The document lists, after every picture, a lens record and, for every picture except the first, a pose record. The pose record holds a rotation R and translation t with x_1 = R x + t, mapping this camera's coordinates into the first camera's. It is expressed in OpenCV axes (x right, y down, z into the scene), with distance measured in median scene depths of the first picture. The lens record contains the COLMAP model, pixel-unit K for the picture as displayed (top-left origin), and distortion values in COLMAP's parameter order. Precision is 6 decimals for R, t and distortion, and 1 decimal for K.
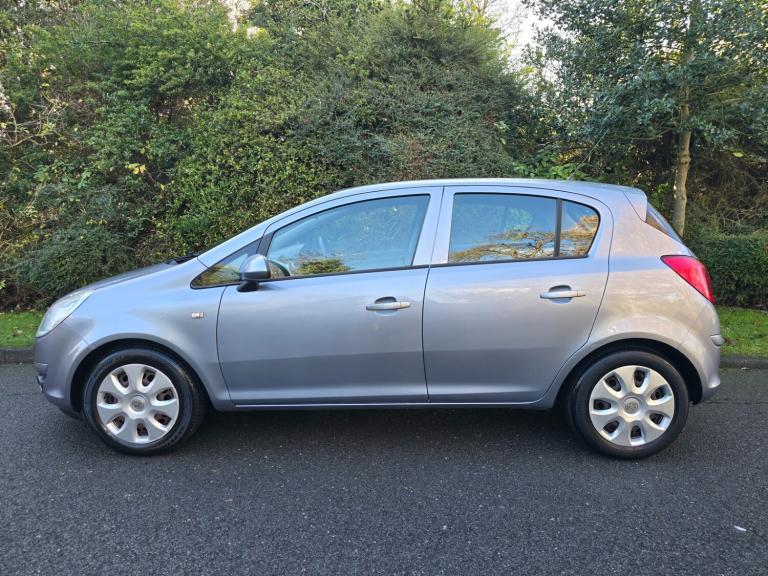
lens RADIAL K [[511.6, 0, 387.8], [0, 511.6, 286.2], [0, 0, 1]] dist [0.057411, -0.048879]
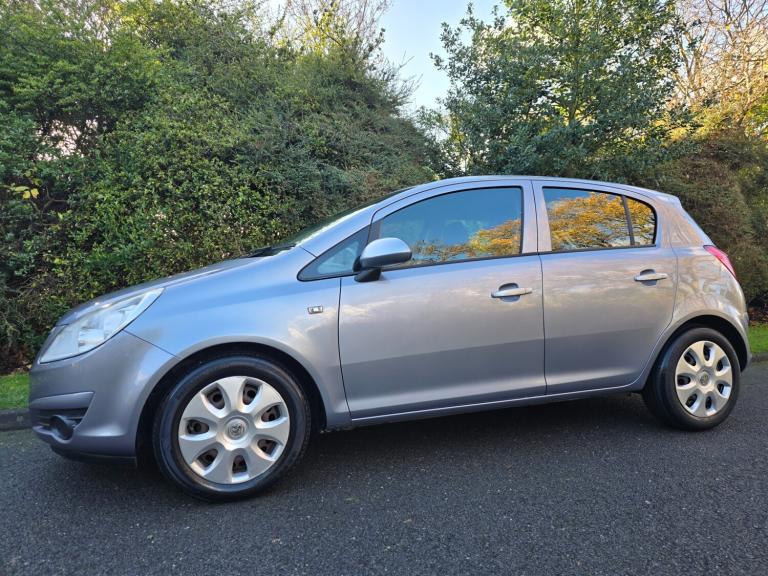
lens RADIAL K [[511.6, 0, 386.6], [0, 511.6, 289.6], [0, 0, 1]] dist [0.057411, -0.048879]
pose [[0.936746, -0.022862, 0.349262, -0.531765], [0.069955, 0.989960, -0.122824, 0.129513], [-0.342948, 0.139488, 0.928940, 0.175880]]
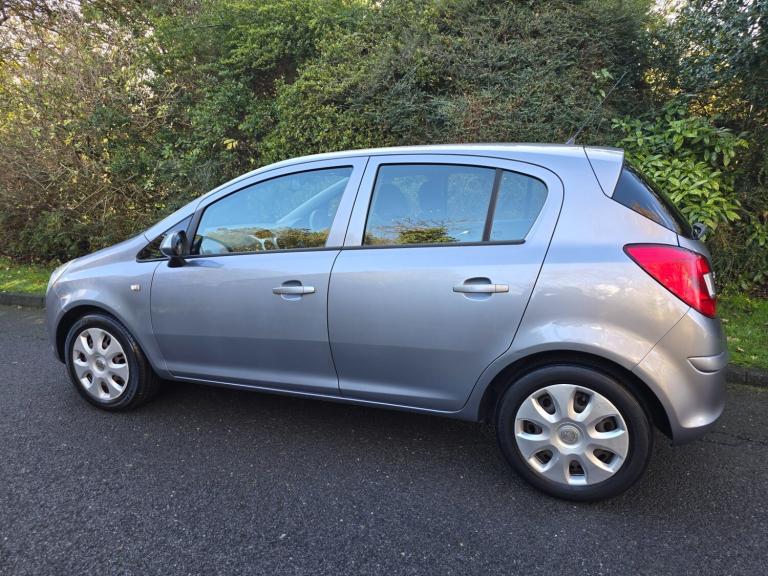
lens RADIAL K [[511.6, 0, 391.8], [0, 511.6, 288.8], [0, 0, 1]] dist [0.057411, -0.048879]
pose [[0.939817, 0.059386, -0.336477, 0.457889], [-0.036545, 0.996602, 0.073821, -0.036629], [0.339717, -0.057081, 0.938794, 0.181962]]
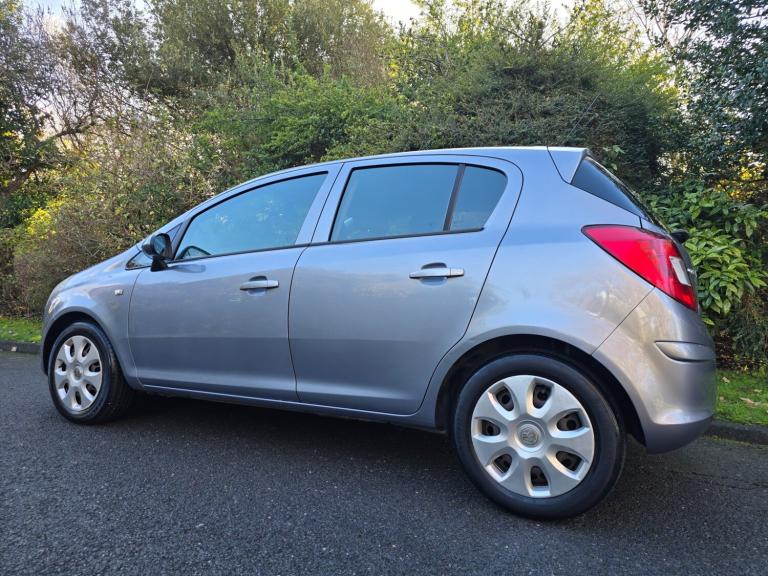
lens RADIAL K [[511.6, 0, 389.7], [0, 511.6, 291.0], [0, 0, 1]] dist [0.057411, -0.048879]
pose [[0.902812, 0.019405, -0.429598, 0.582648], [-0.084550, 0.987492, -0.133079, 0.144597], [0.421643, 0.156468, 0.893160, 0.263414]]
